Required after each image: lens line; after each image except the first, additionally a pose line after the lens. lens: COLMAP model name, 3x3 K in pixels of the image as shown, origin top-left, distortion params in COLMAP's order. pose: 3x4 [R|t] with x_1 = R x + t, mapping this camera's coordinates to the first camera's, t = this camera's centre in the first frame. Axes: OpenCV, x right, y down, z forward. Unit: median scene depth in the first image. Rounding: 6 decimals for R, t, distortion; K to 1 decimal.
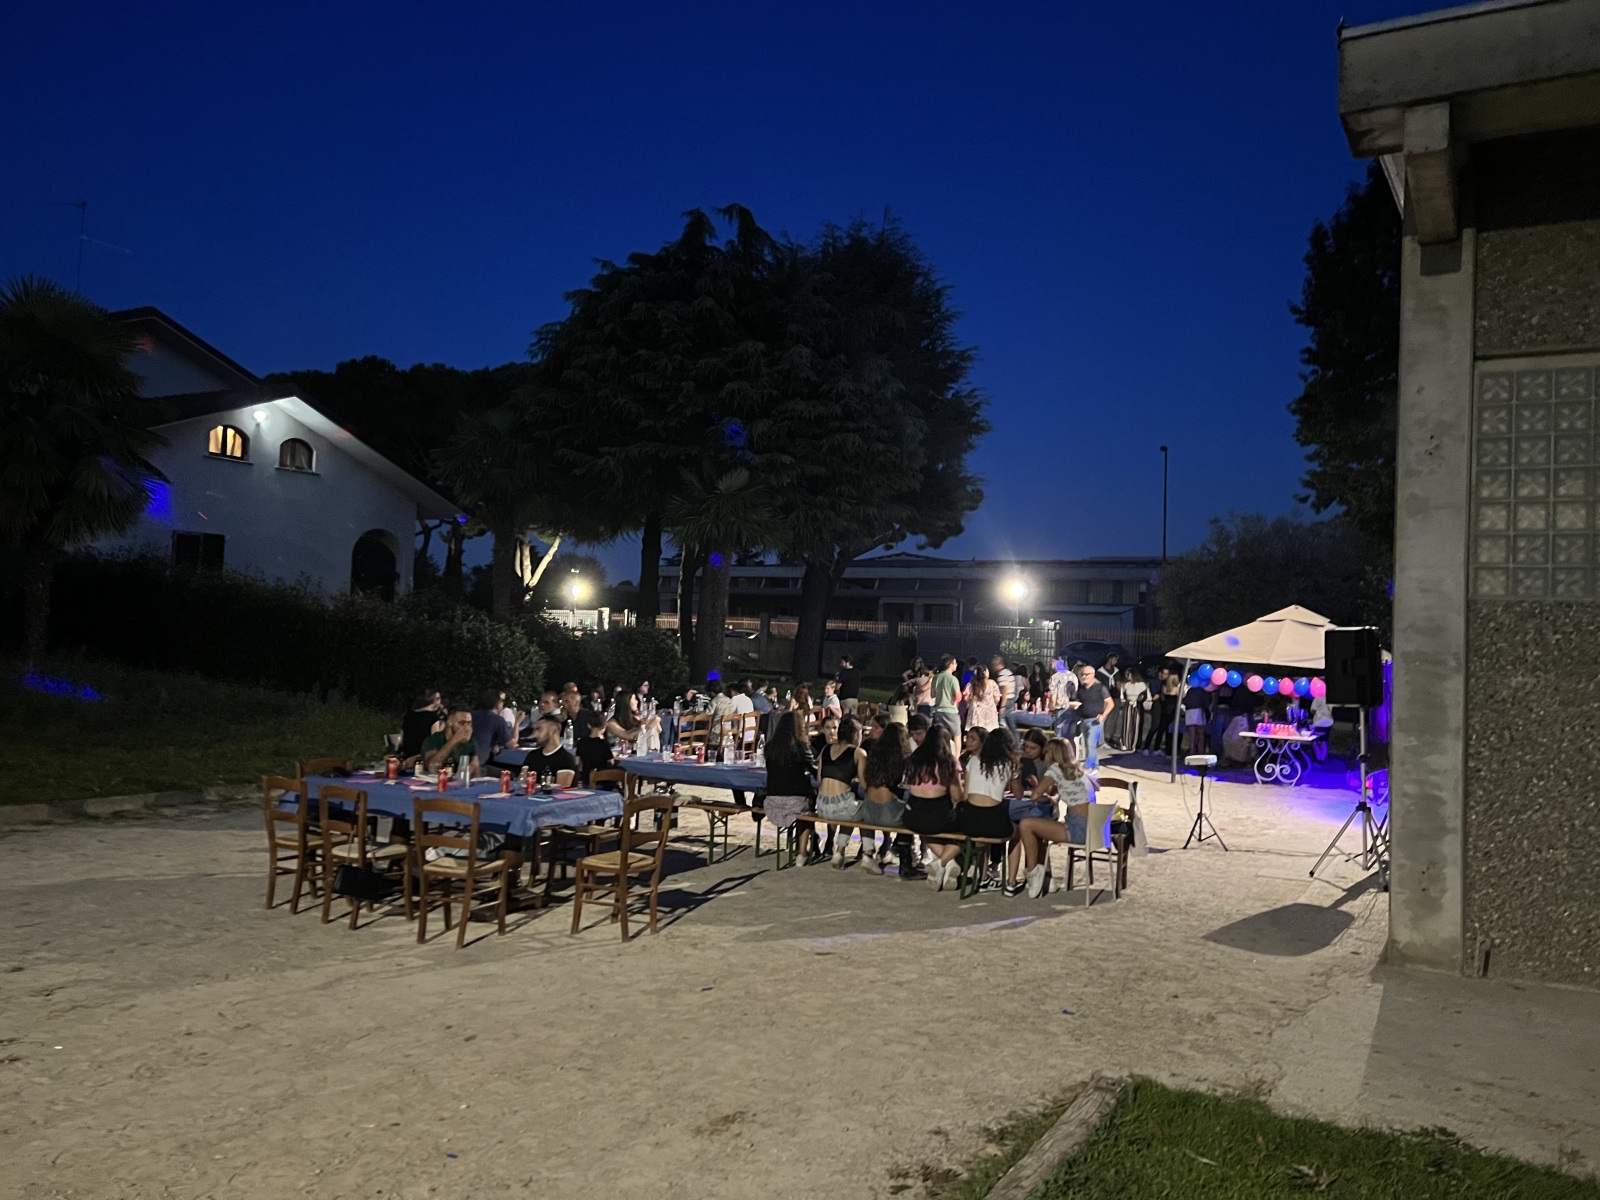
lens RADIAL K [[1210.6, 0, 800.0], [0, 1210.6, 600.0], [0, 0, 1]] dist [-0.000353, -0.000751]
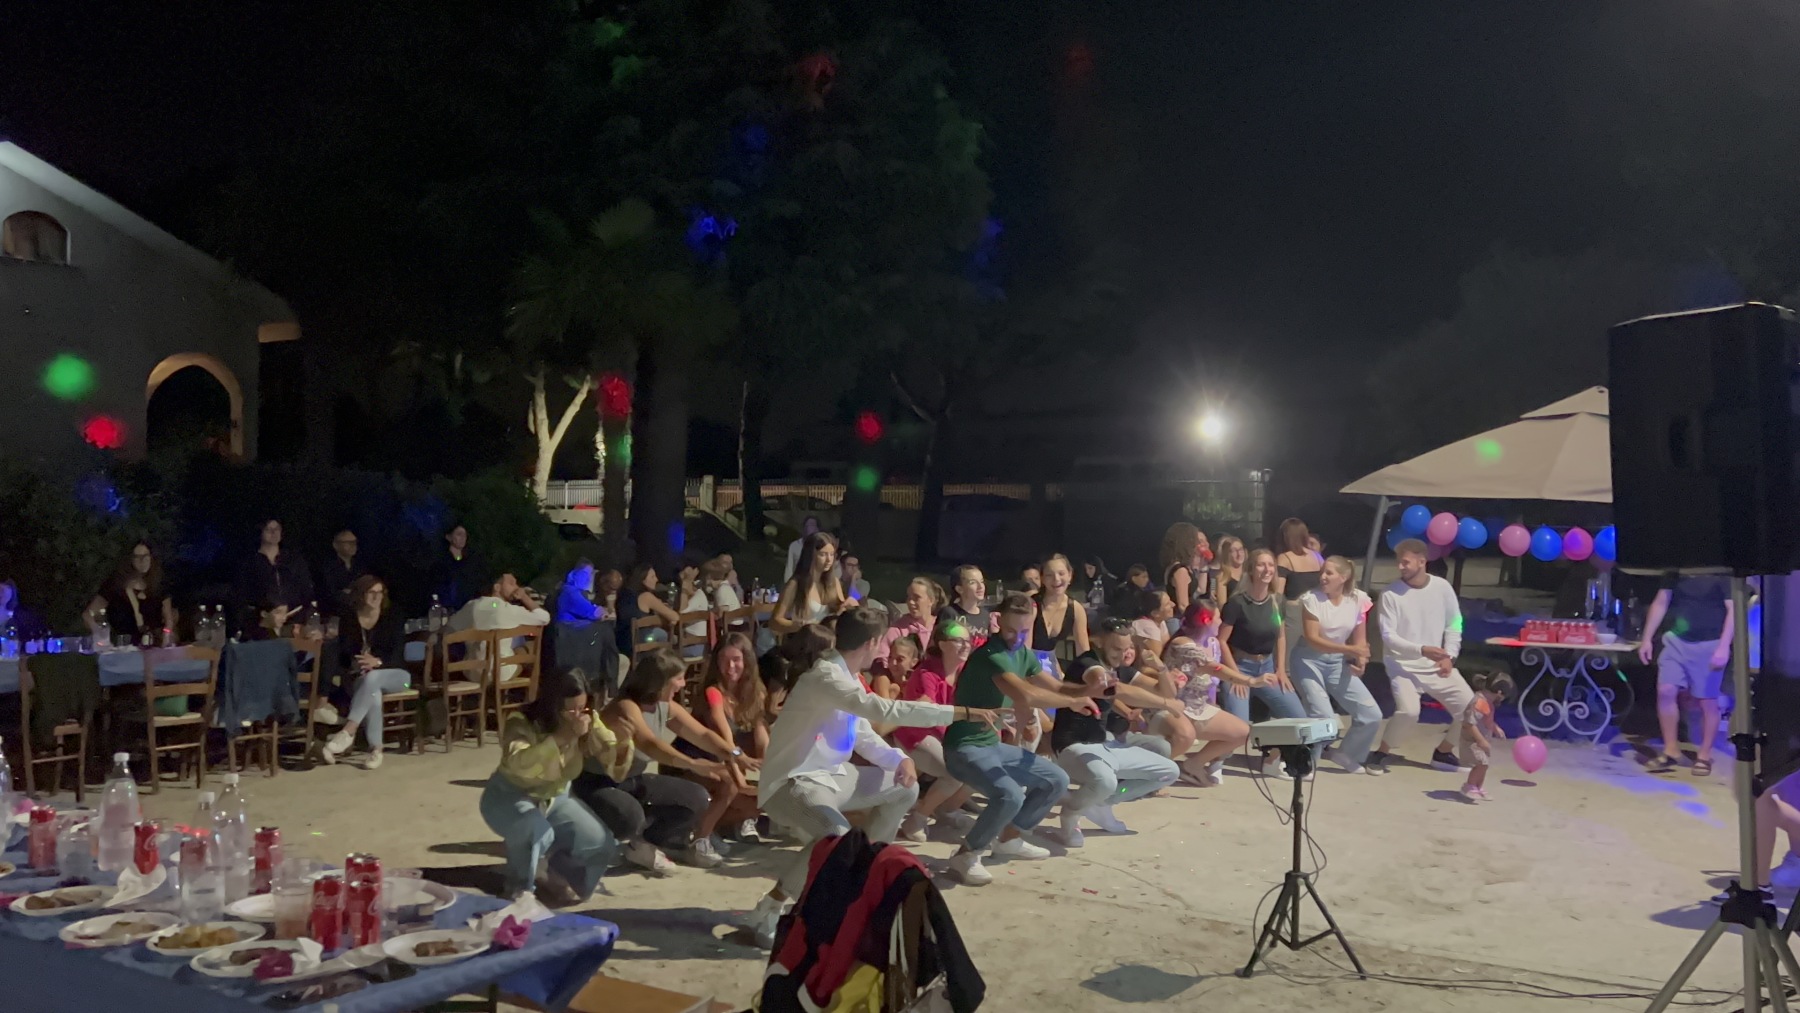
lens RADIAL K [[1671.4, 0, 900.0], [0, 1671.4, 506.5], [0, 0, 1]] dist [0.005272, 0.003049]
pose [[0.999050, -0.031544, -0.030068, 0.131456], [0.032385, 0.999085, 0.027923, 0.025067], [0.029160, -0.028870, 0.999158, 0.277006]]
